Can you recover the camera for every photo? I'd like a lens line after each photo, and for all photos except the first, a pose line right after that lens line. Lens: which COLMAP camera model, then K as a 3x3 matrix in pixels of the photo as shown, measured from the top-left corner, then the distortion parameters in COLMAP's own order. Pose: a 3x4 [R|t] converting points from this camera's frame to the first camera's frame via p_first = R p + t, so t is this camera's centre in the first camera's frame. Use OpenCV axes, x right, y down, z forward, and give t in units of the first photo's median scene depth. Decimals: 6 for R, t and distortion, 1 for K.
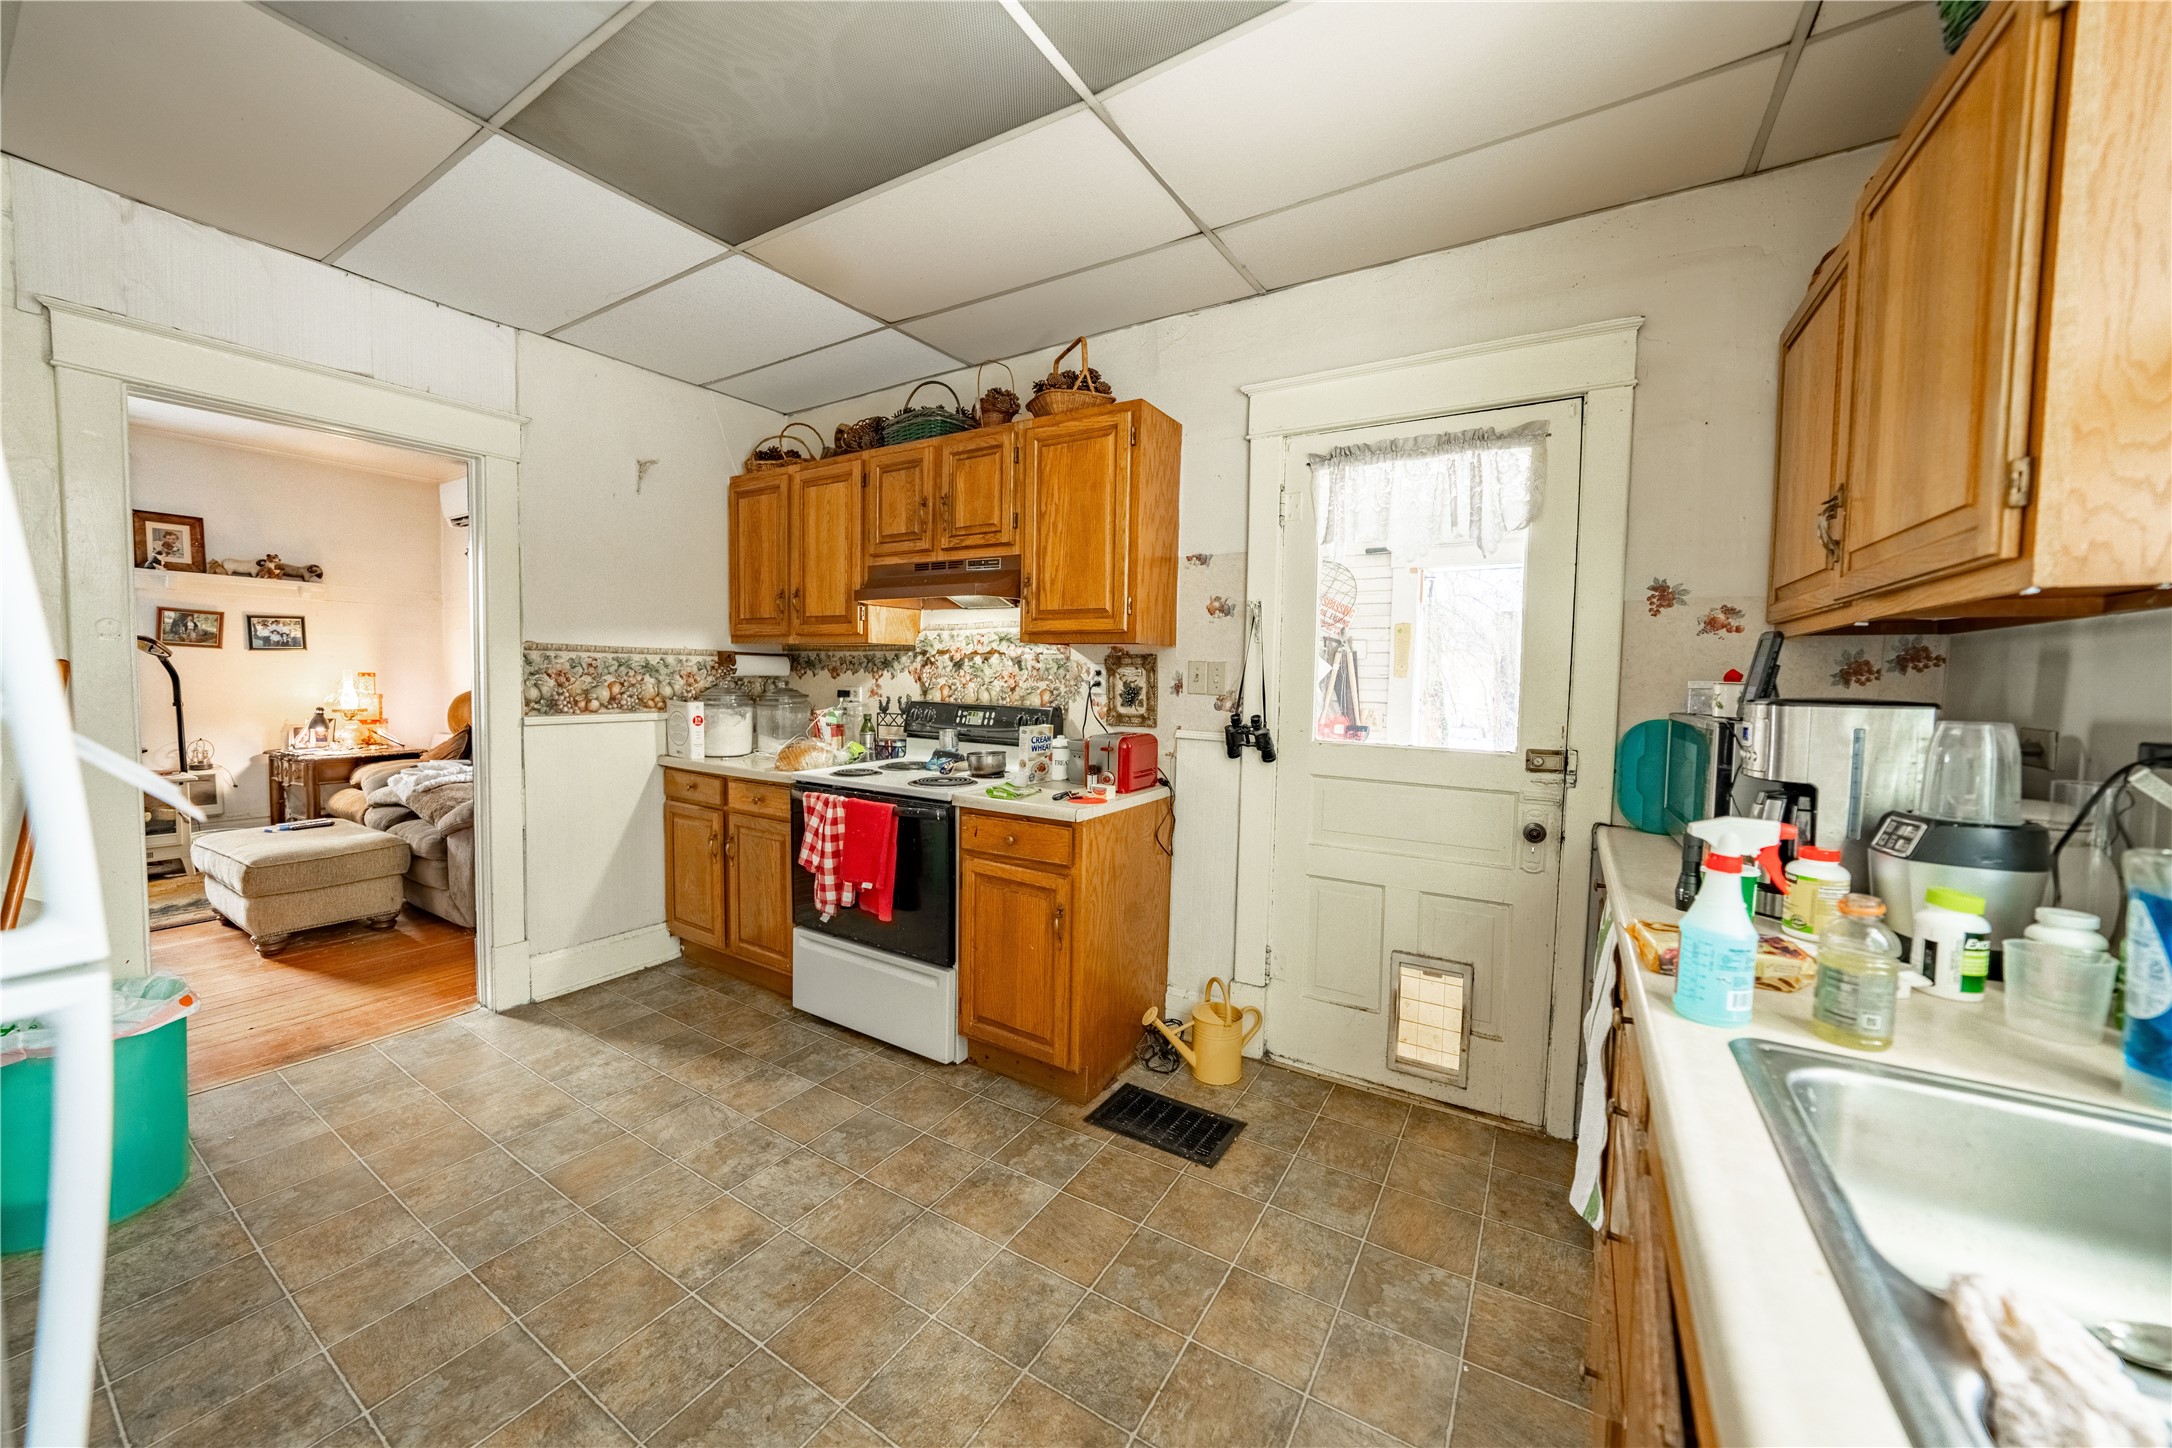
lens RADIAL K [[759.8, 0, 1082.8], [0, 759.8, 718.6], [0, 0, 1]] dist [-0.028330, 0.006179]
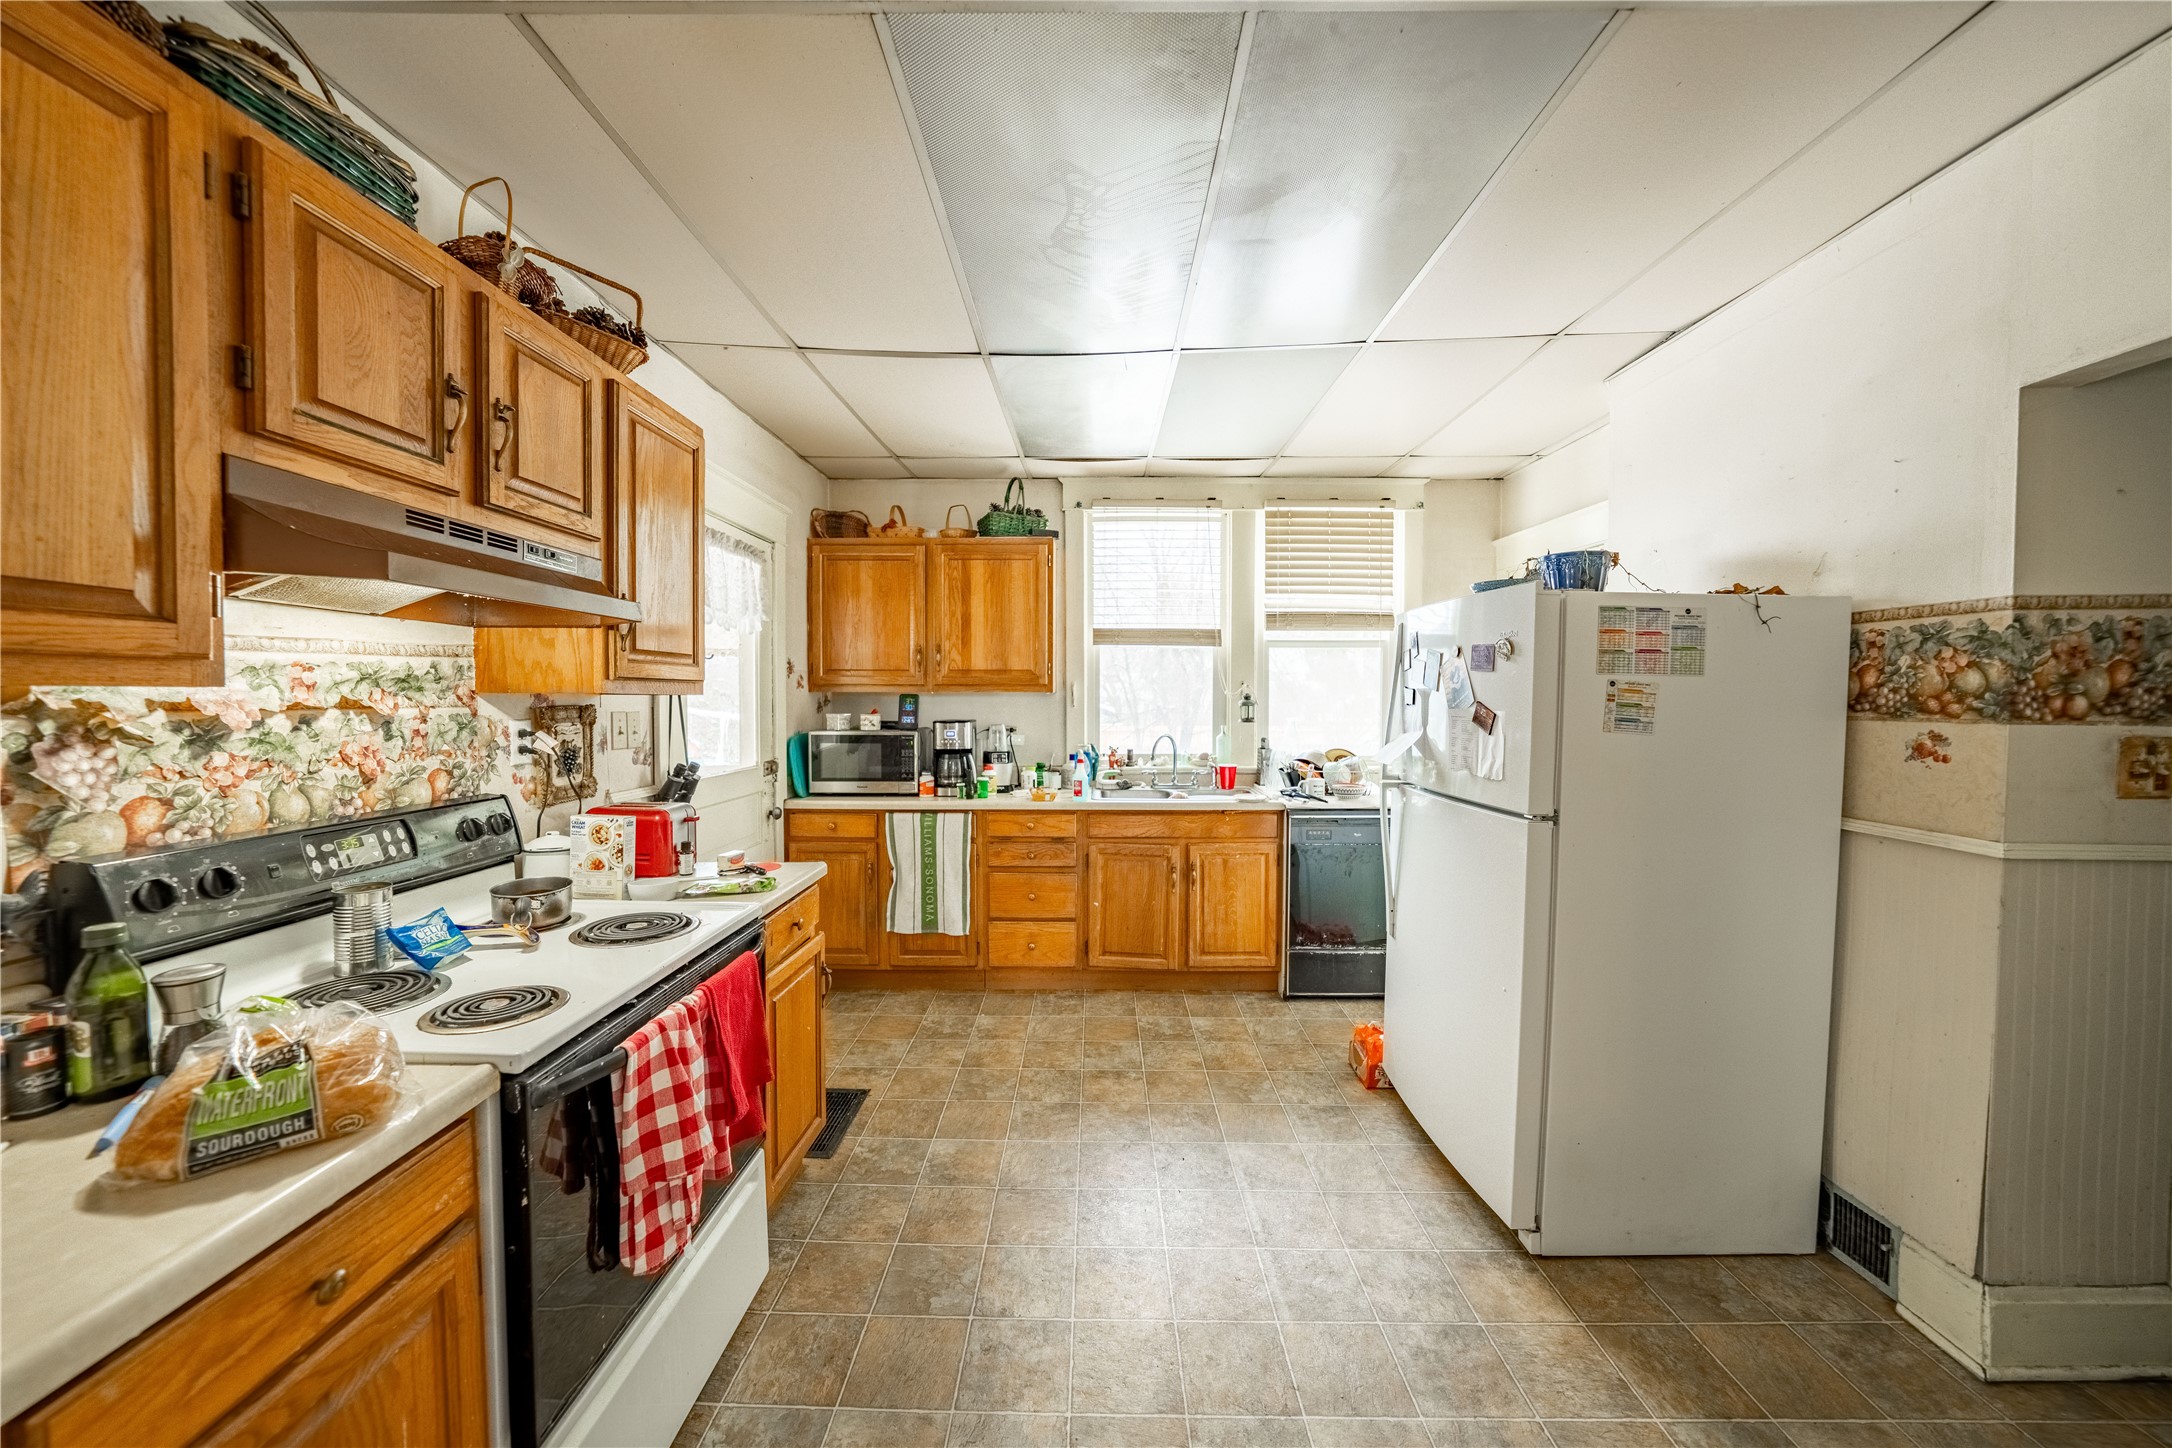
lens RADIAL K [[759.8, 0, 1082.8], [0, 759.8, 718.6], [0, 0, 1]] dist [-0.028330, 0.006179]
pose [[-0.507696, -0.043319, 0.860447, -0.800279], [0.042068, 0.996297, 0.074980, -0.102194], [-0.860509, 0.074264, -0.503994, 0.907001]]
